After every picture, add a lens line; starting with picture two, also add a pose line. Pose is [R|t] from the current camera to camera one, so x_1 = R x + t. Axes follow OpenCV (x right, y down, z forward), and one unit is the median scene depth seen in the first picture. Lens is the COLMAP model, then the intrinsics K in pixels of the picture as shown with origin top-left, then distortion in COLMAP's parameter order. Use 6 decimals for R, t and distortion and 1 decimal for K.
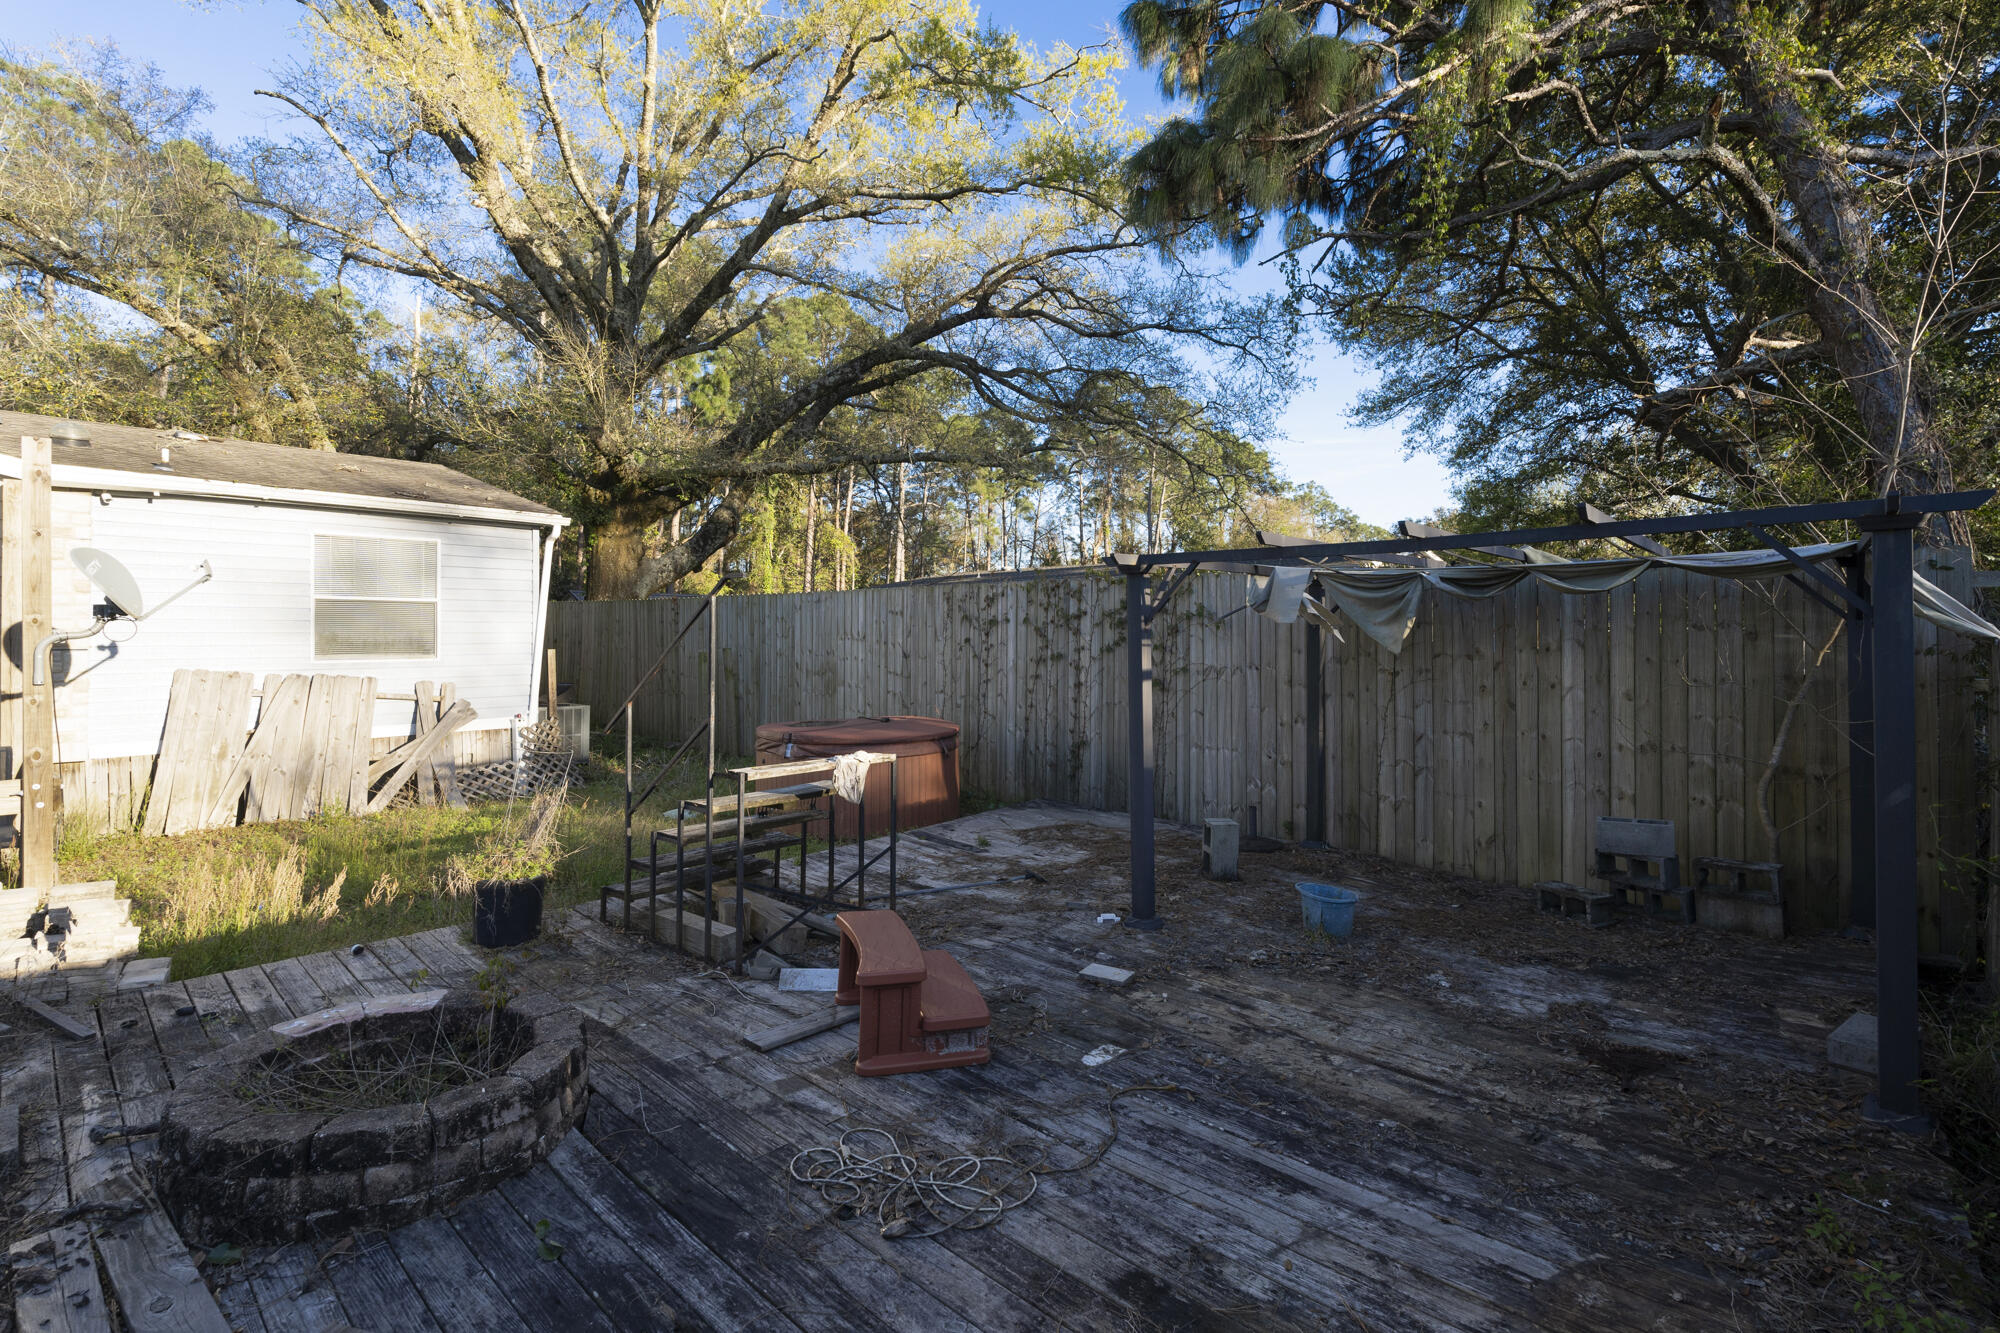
lens RADIAL K [[880.7, 0, 1000.0], [0, 880.7, 666.5], [0, 0, 1]] dist [0.000542, 0.000100]
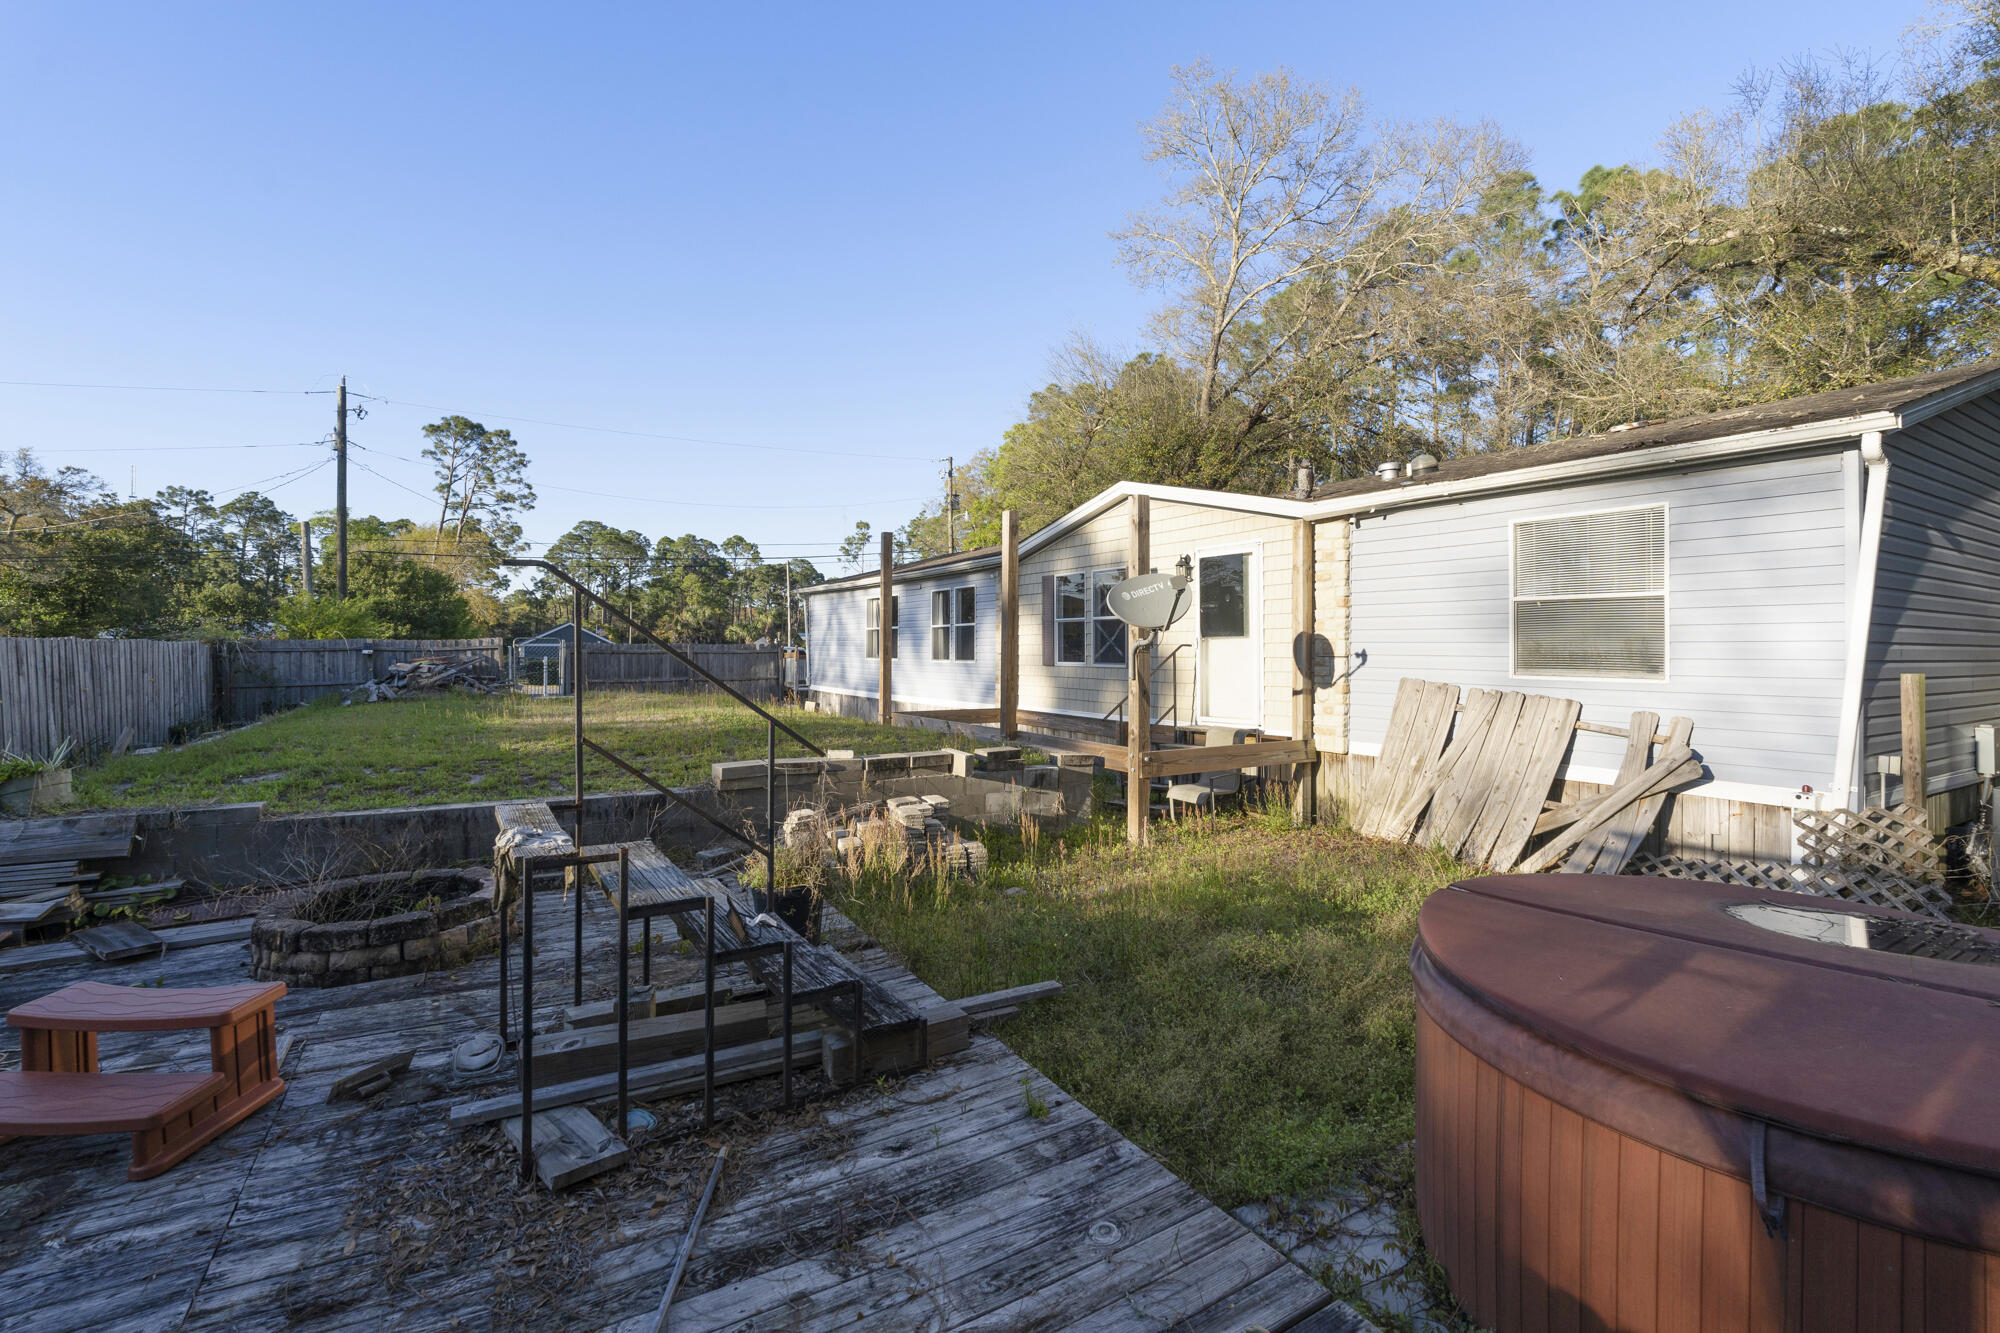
lens RADIAL K [[880.7, 0, 1000.0], [0, 880.7, 666.5], [0, 0, 1]] dist [0.000542, 0.000100]
pose [[-0.294034, 0.025357, -0.955458, 0.164732], [-0.036969, 0.998598, 0.037879, -0.028680], [0.955080, 0.046460, -0.292685, 0.783407]]
